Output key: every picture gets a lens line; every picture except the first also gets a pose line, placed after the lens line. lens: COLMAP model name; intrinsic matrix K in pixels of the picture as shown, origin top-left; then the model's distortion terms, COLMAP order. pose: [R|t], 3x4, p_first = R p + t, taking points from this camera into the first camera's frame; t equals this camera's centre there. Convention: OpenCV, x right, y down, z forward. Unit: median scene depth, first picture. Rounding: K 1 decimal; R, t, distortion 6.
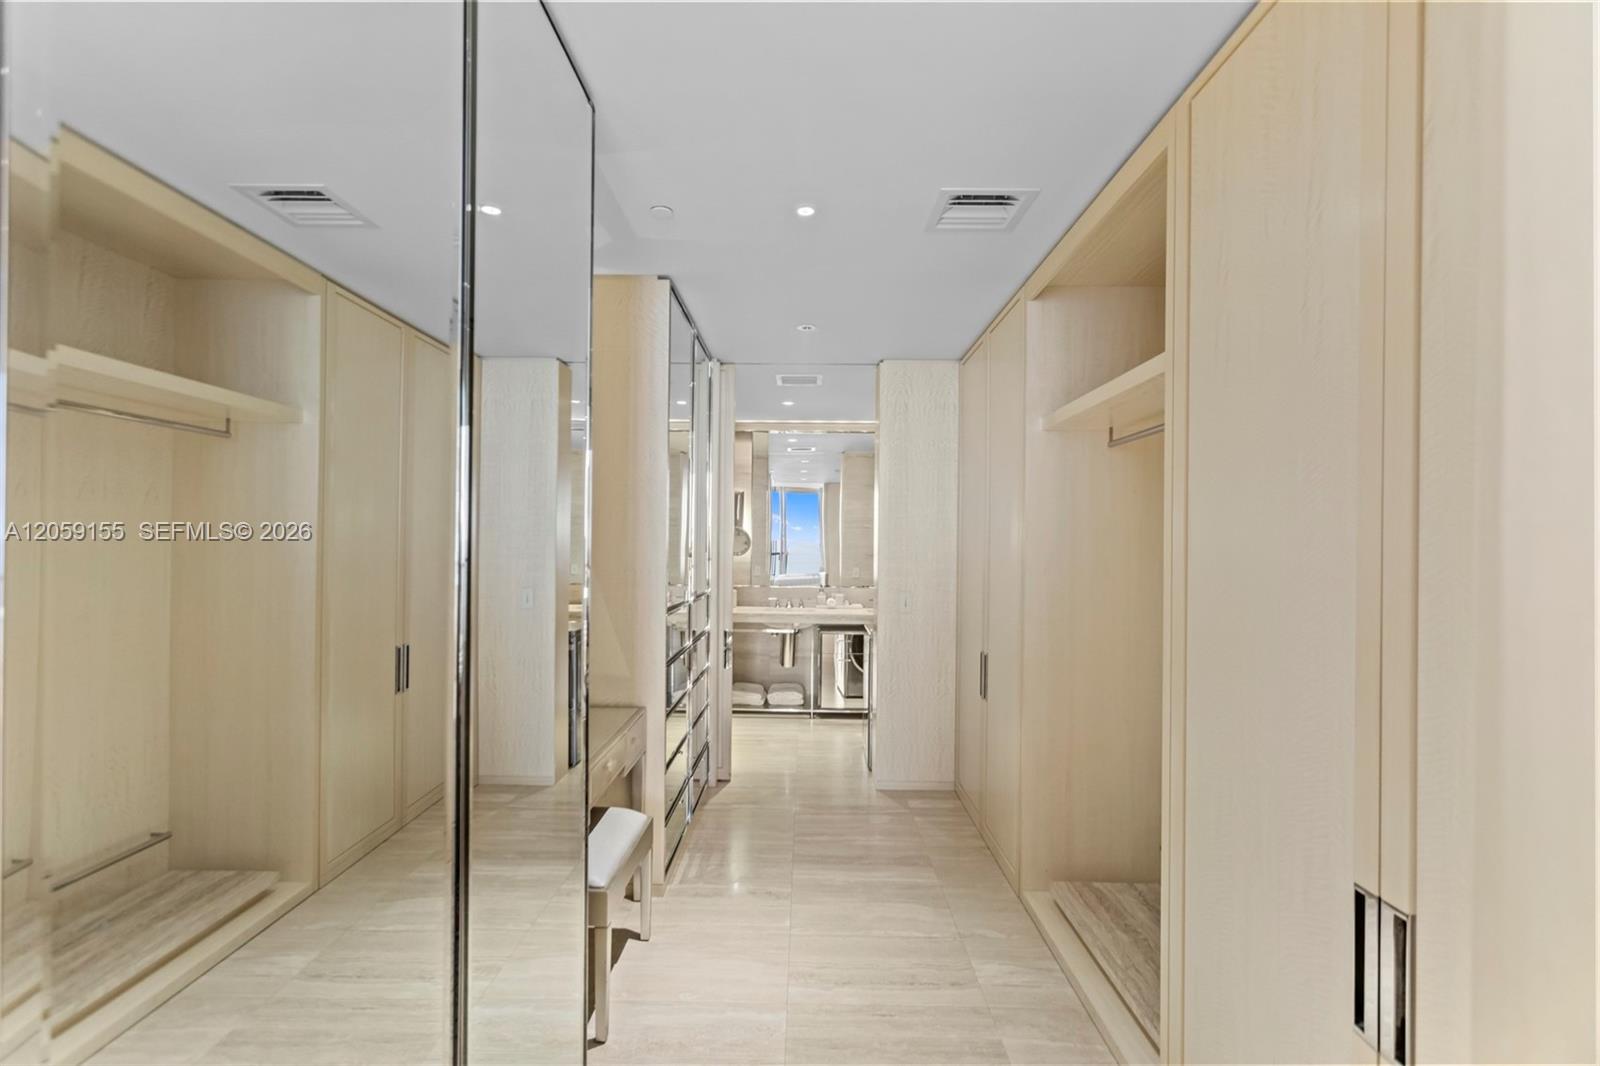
lens RADIAL K [[764.6, 0, 801.6], [0, 764.6, 539.6], [0, 0, 1]] dist [0.004694, -0.001332]
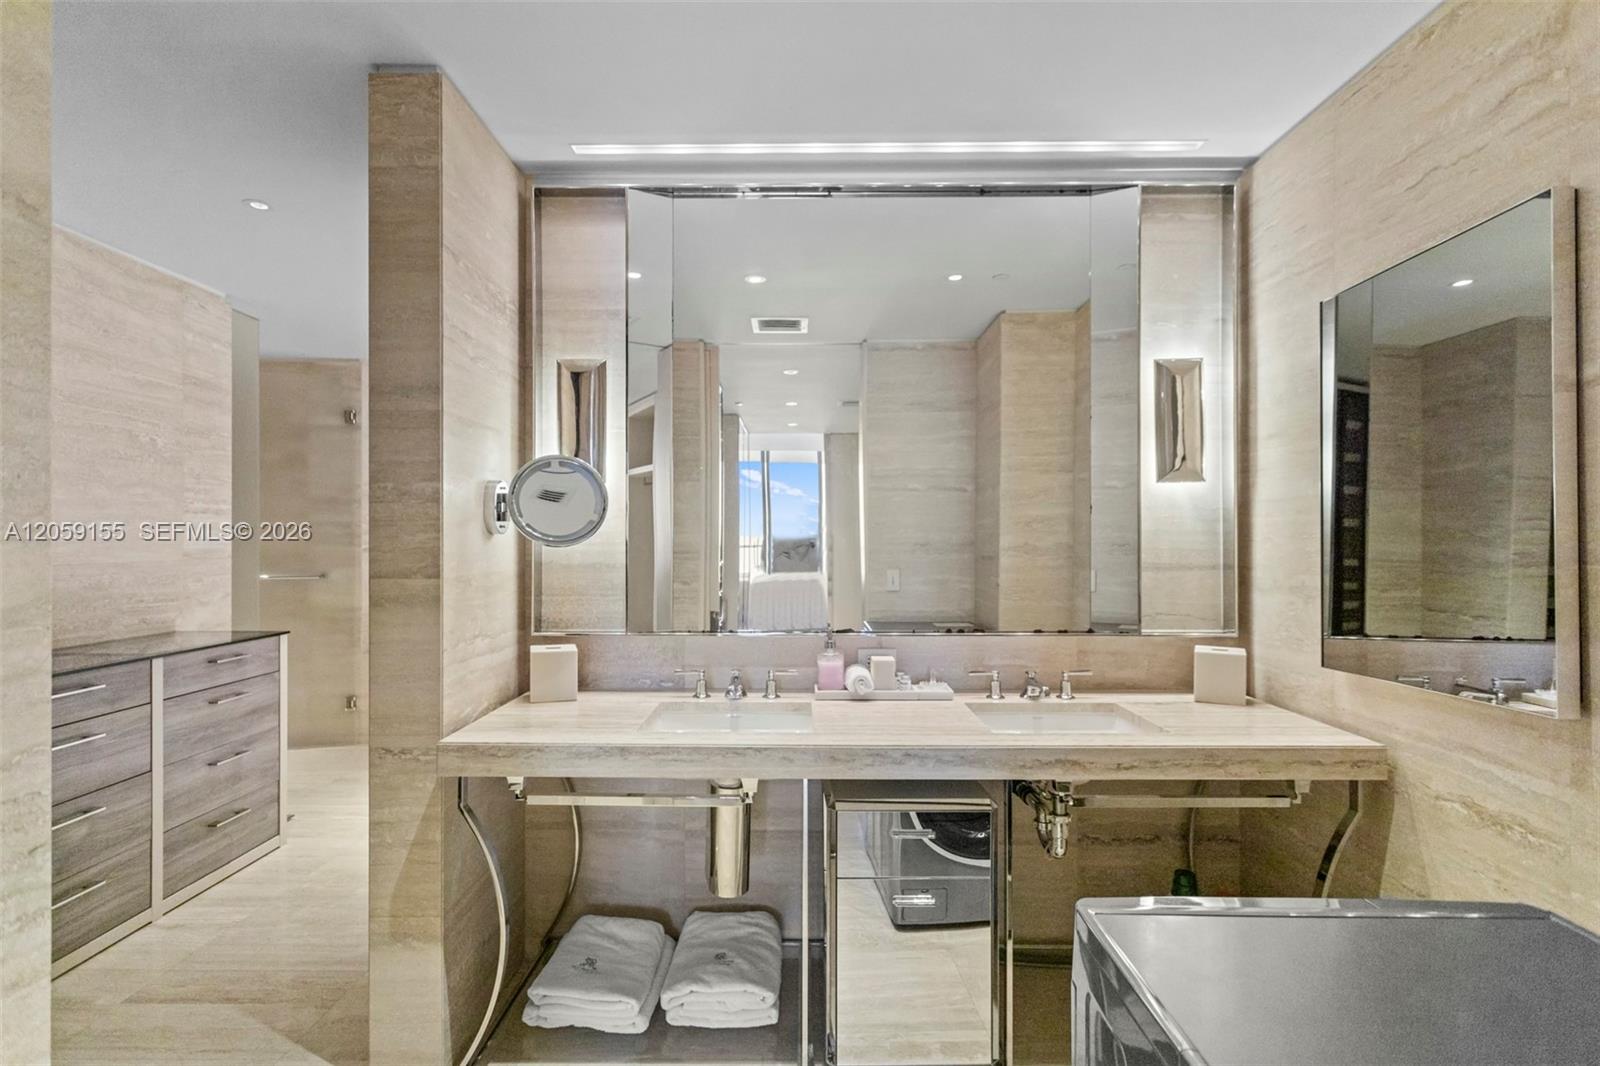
lens RADIAL K [[764.6, 0, 788.5], [0, 764.6, 534.9], [0, 0, 1]] dist [0.004694, -0.001332]
pose [[0.999905, -0.013703, 0.001662, 0.008807], [0.013669, 0.999727, 0.018973, 0.012687], [-0.001922, -0.018949, 0.999819, 0.690892]]
